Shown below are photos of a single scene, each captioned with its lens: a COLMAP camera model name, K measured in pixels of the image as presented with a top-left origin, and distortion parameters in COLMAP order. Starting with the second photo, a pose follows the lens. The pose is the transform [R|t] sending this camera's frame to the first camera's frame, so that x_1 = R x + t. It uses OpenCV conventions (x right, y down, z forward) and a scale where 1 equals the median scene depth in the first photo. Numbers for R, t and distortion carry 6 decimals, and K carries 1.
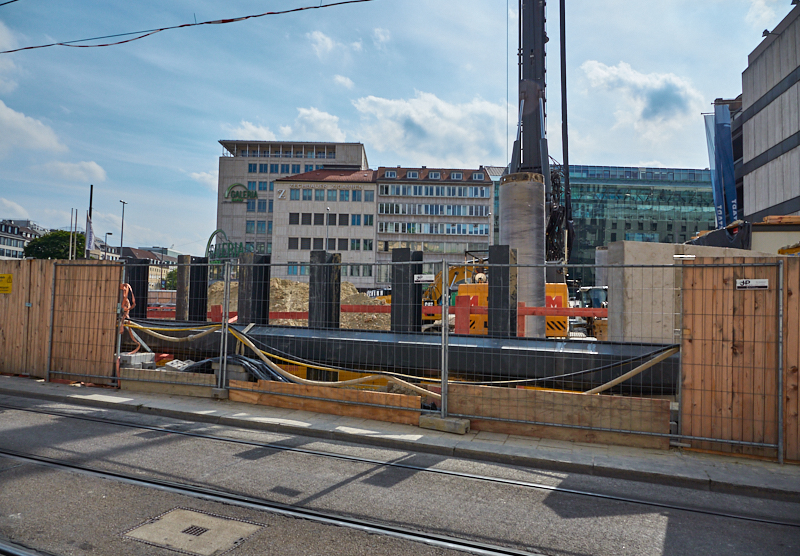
lens RADIAL K [[541.1, 0, 395.5], [0, 541.1, 278.9], [0, 0, 1]] dist [-0.000377, 0.001623]
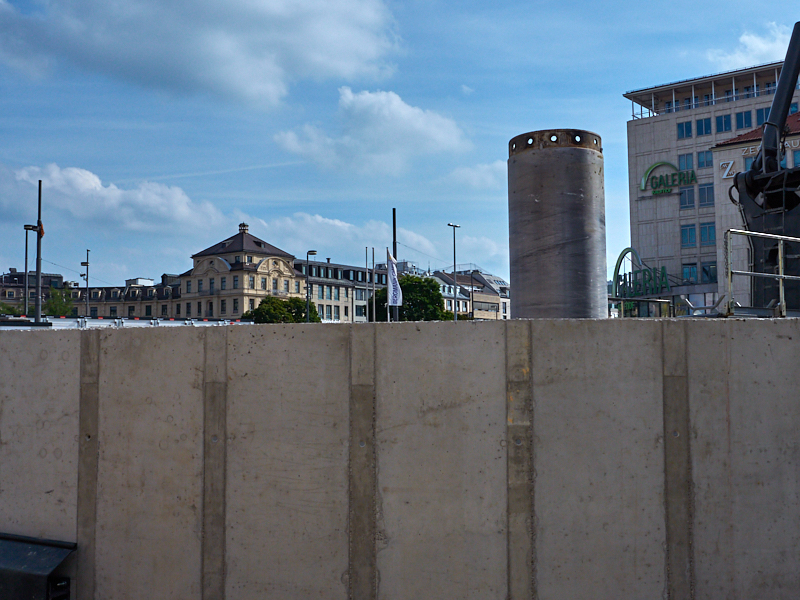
lens RADIAL K [[967.6, 0, 395.5], [0, 967.6, 275.6], [0, 0, 1]] dist [-0.022533, 0.000000]
pose [[0.792599, -0.095710, -0.602184, 0.083276], [0.063945, 0.995205, -0.074010, -0.001809], [0.606381, 0.020153, 0.794919, 0.035783]]
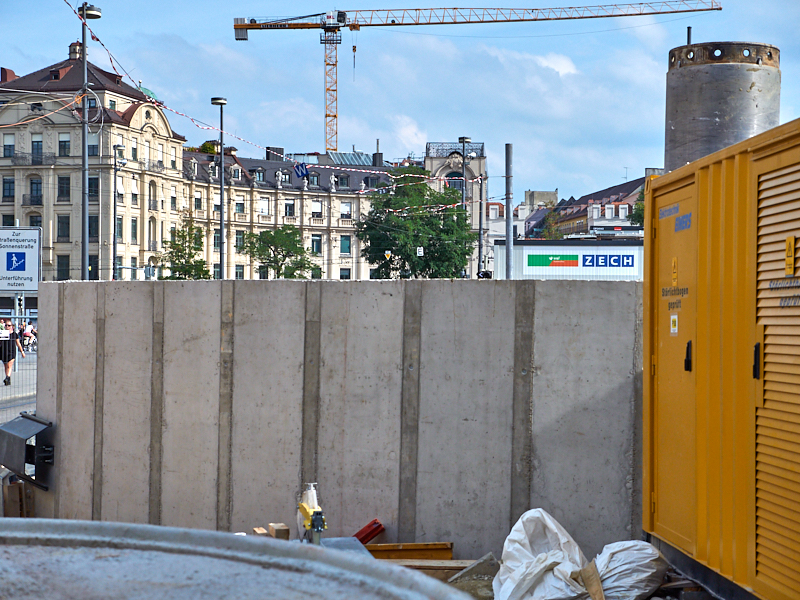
lens RADIAL K [[1641.3, 0, 427.0], [0, 1641.3, 307.3], [0, 0, 1]] dist [0.188530, 0.000000]
pose [[0.278220, -0.024990, -0.960192, 0.288860], [0.050489, 0.998660, -0.011362, 0.004941], [0.959189, -0.045318, 0.279109, 0.086489]]
